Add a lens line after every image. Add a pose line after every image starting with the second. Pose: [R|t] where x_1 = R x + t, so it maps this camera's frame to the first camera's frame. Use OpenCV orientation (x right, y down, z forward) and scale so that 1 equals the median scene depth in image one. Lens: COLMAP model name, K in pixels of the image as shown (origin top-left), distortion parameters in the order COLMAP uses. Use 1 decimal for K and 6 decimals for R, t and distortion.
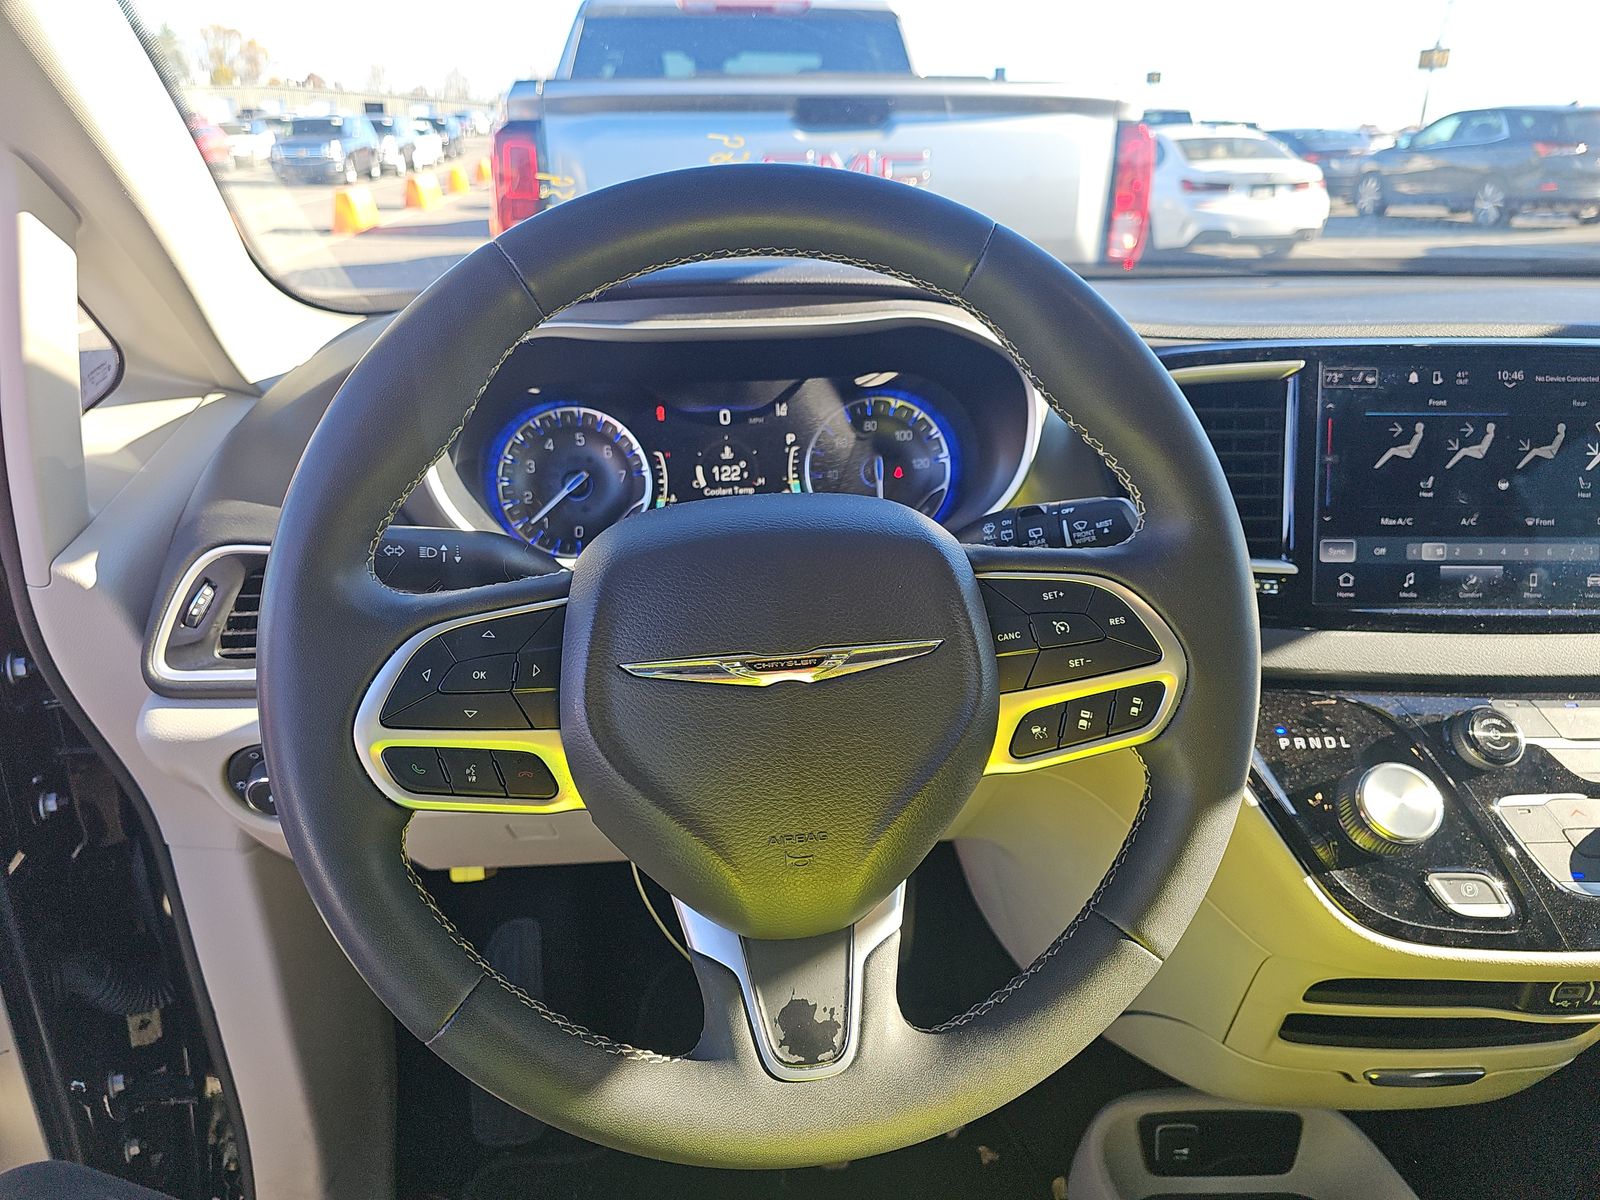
lens RADIAL K [[1079.7, 0, 800.0], [0, 1079.7, 600.0], [0, 0, 1]] dist [0.026172, -0.037505]
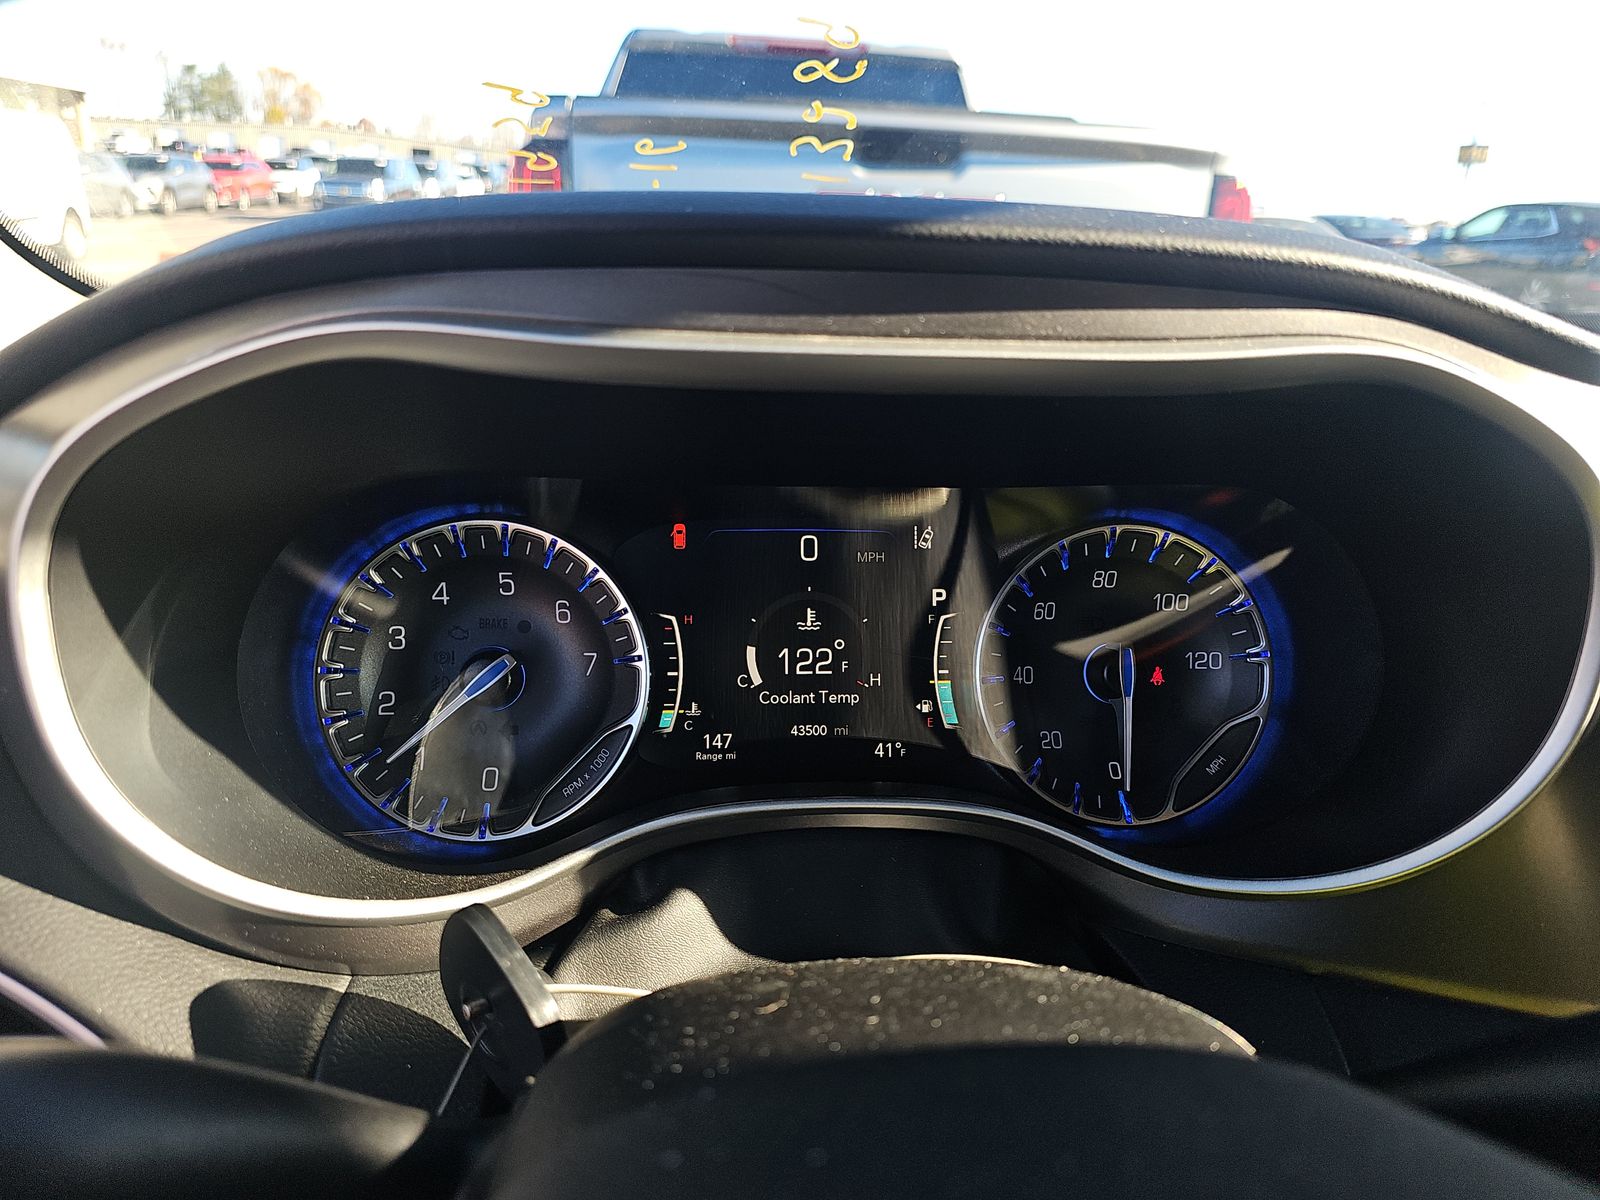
lens RADIAL K [[1074.1, 0, 800.0], [0, 1074.1, 600.0], [0, 0, 1]] dist [-0.010166, -0.002089]
pose [[0.998560, 0.051832, -0.013869, -0.065299], [-0.052459, 0.997397, -0.049467, -0.120604], [0.011269, 0.050123, 0.998679, 0.511441]]
